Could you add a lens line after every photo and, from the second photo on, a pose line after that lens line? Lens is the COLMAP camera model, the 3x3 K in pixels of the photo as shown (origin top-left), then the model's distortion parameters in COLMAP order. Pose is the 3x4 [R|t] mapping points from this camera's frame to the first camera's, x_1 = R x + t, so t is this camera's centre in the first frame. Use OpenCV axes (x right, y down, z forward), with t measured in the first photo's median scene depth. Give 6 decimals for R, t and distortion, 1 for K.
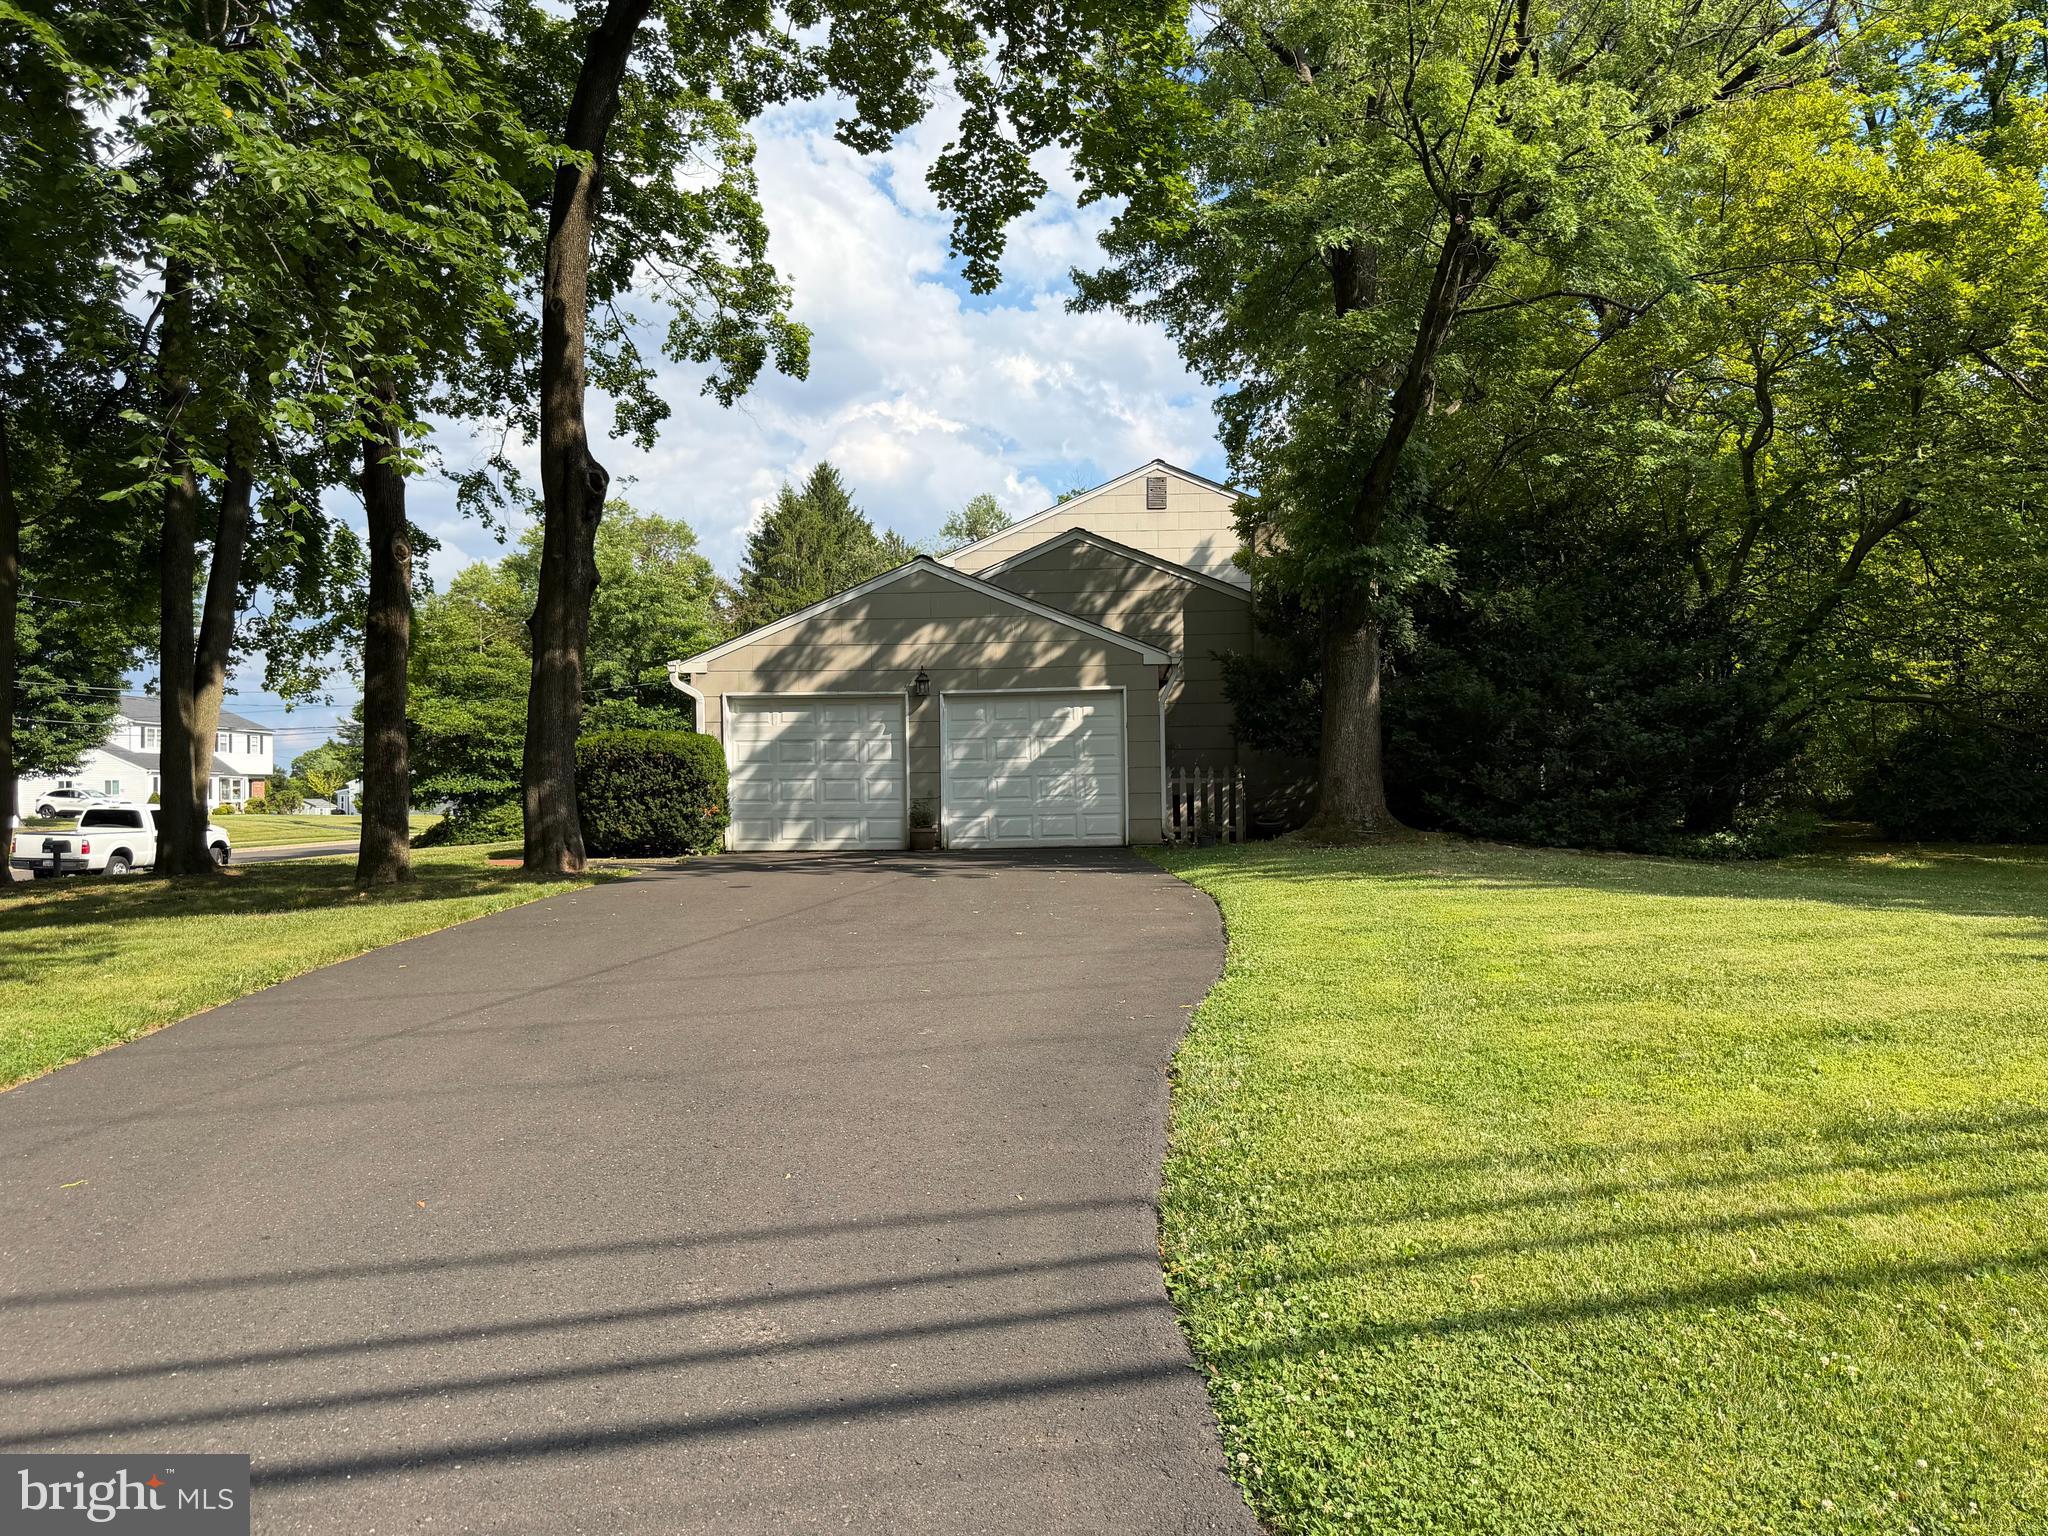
lens RADIAL K [[1435.5, 0, 1034.7], [0, 1435.5, 772.9], [0, 0, 1]] dist [0.106476, -0.178777]
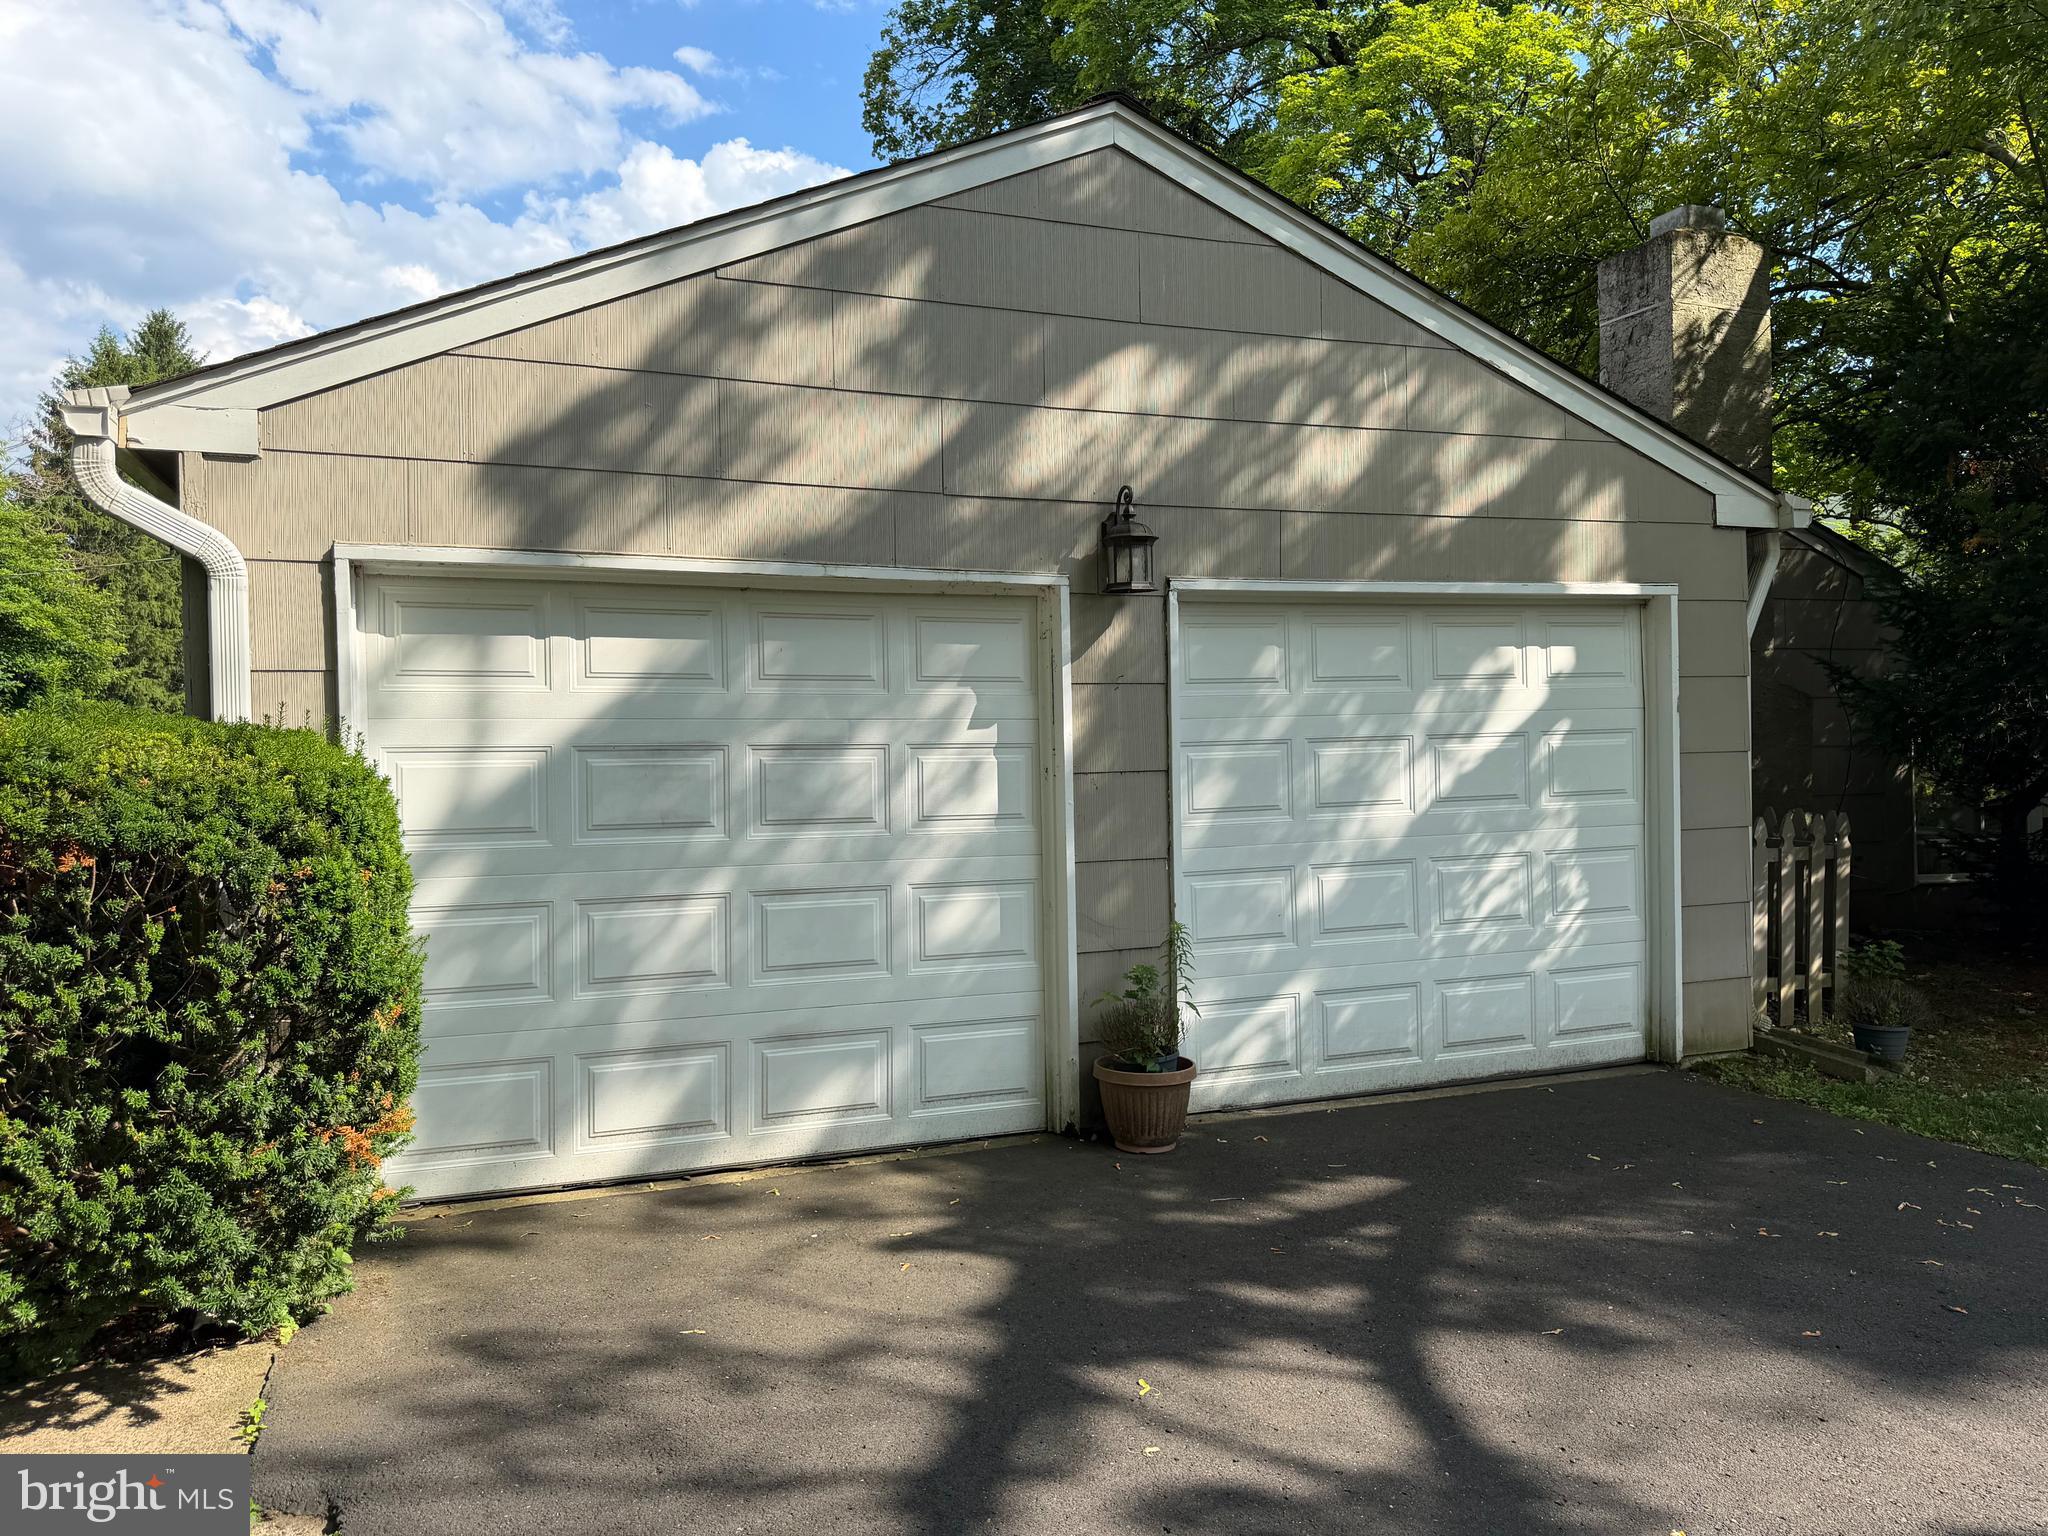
lens RADIAL K [[1435.5, 0, 1034.7], [0, 1435.5, 772.9], [0, 0, 1]] dist [0.106476, -0.178777]
pose [[0.912979, -0.008171, 0.407924, -0.210038], [-0.002209, 0.999686, 0.024969, -0.025514], [-0.408000, -0.023697, 0.912674, 0.740964]]
